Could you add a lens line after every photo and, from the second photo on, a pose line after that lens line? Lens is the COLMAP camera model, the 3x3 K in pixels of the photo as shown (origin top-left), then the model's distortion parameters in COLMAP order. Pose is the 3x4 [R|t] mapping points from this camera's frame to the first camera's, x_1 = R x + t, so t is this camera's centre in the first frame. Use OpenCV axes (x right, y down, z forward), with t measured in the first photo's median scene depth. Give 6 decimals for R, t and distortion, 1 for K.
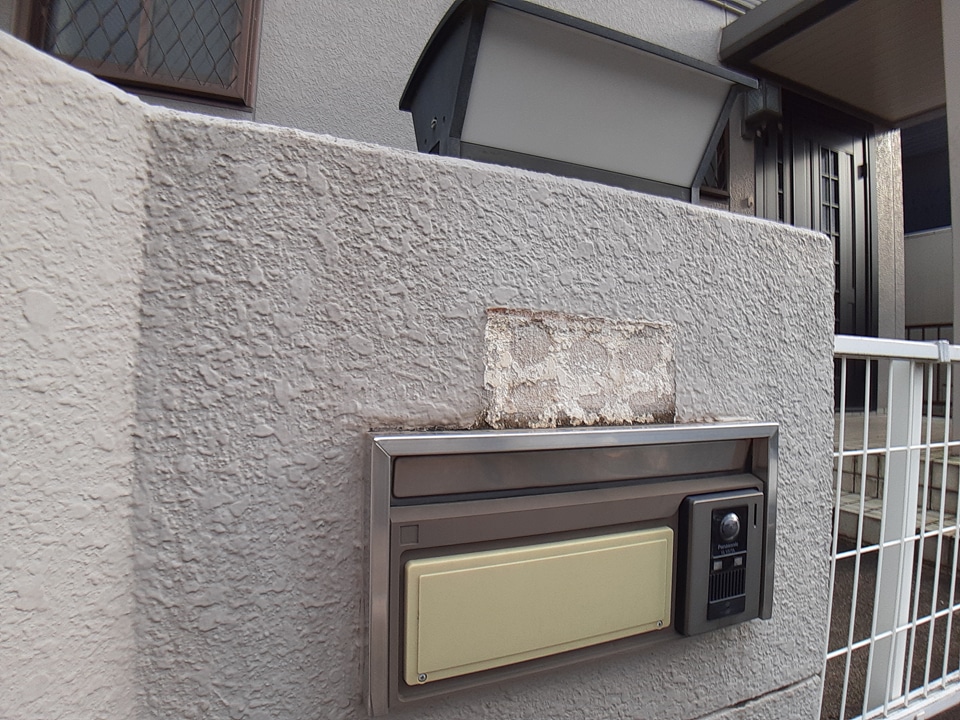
lens RADIAL K [[515.8, 0, 477.8], [0, 515.8, 359.1], [0, 0, 1]] dist [-0.063698, 0.003405]
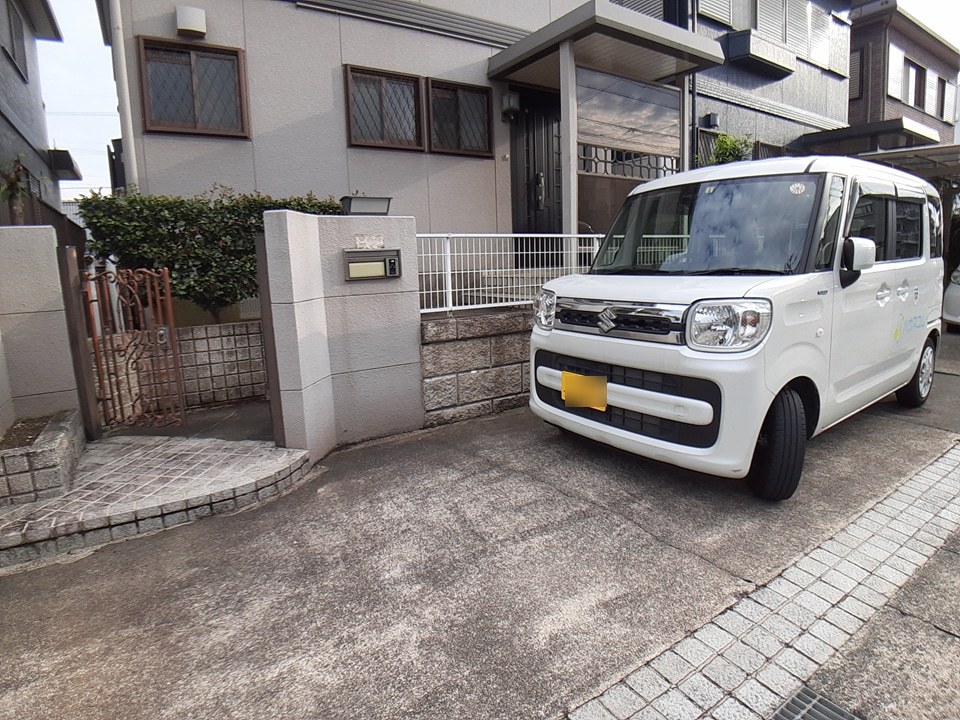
lens RADIAL K [[515.8, 0, 477.1], [0, 515.8, 357.1], [0, 0, 1]] dist [-0.063698, 0.003405]
pose [[0.984671, -0.088643, 0.150218, 0.069690], [0.058056, 0.978690, 0.196967, 0.042782], [-0.164476, -0.185226, 0.968834, -1.010024]]
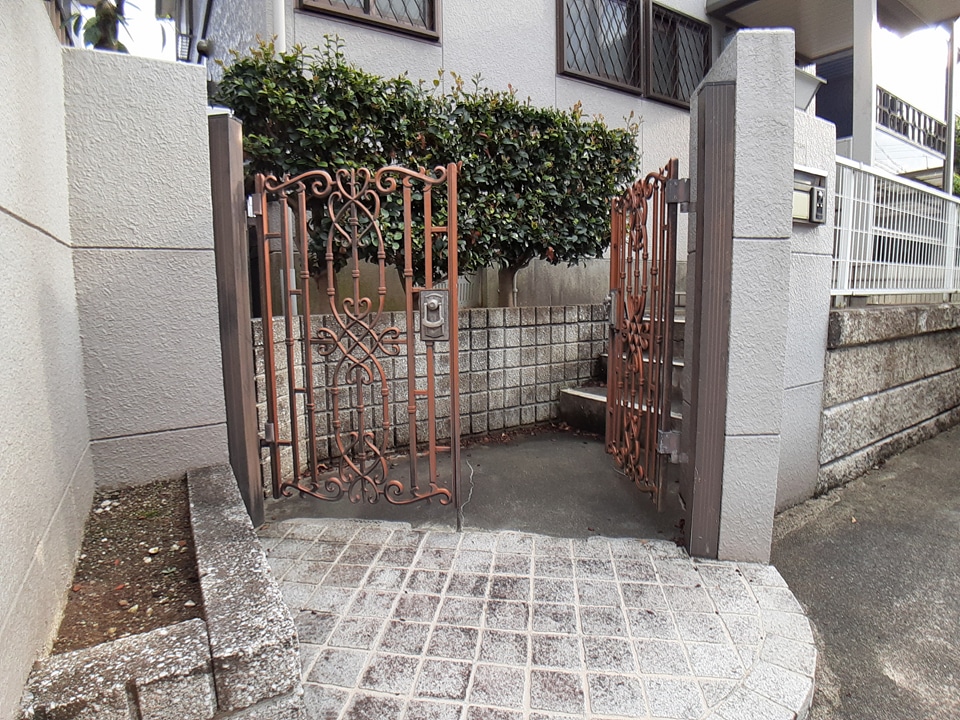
lens RADIAL K [[515.8, 0, 482.3], [0, 515.8, 354.6], [0, 0, 1]] dist [-0.063698, 0.003405]
pose [[0.985749, -0.058697, 0.157647, -0.421379], [0.035648, 0.988753, 0.145244, 0.134262], [-0.164400, -0.137555, 0.976756, -0.409500]]
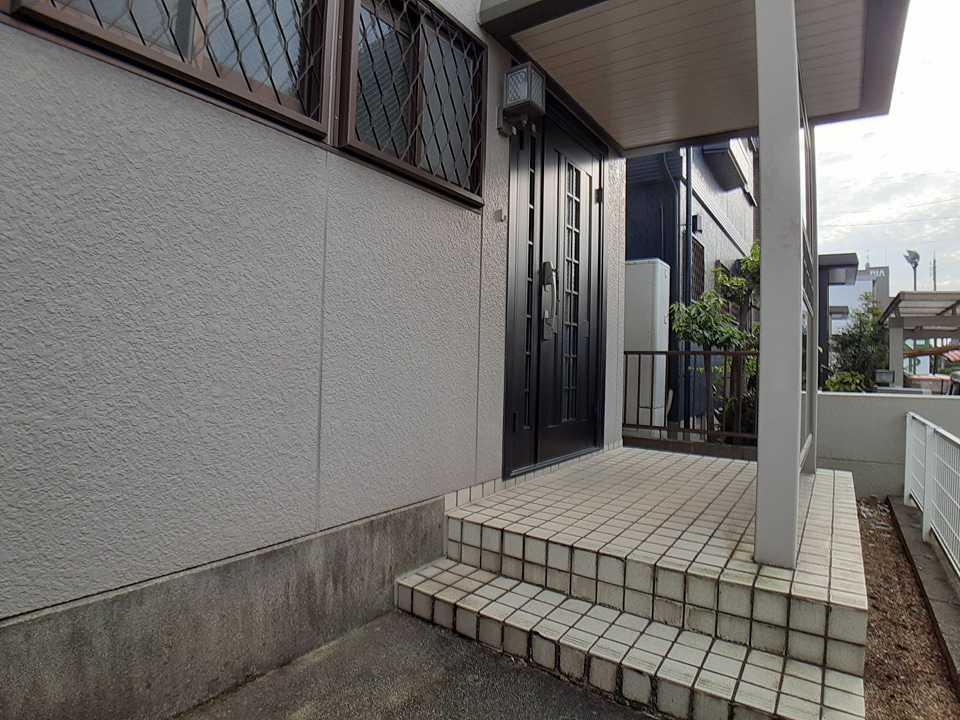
lens RADIAL K [[515.8, 0, 479.2], [0, 515.8, 354.8], [0, 0, 1]] dist [-0.063698, 0.003405]
pose [[0.841922, -0.002150, 0.539595, 0.070555], [-0.011348, 0.999700, 0.021689, -0.108634], [-0.539480, -0.024383, 0.841645, 0.334476]]
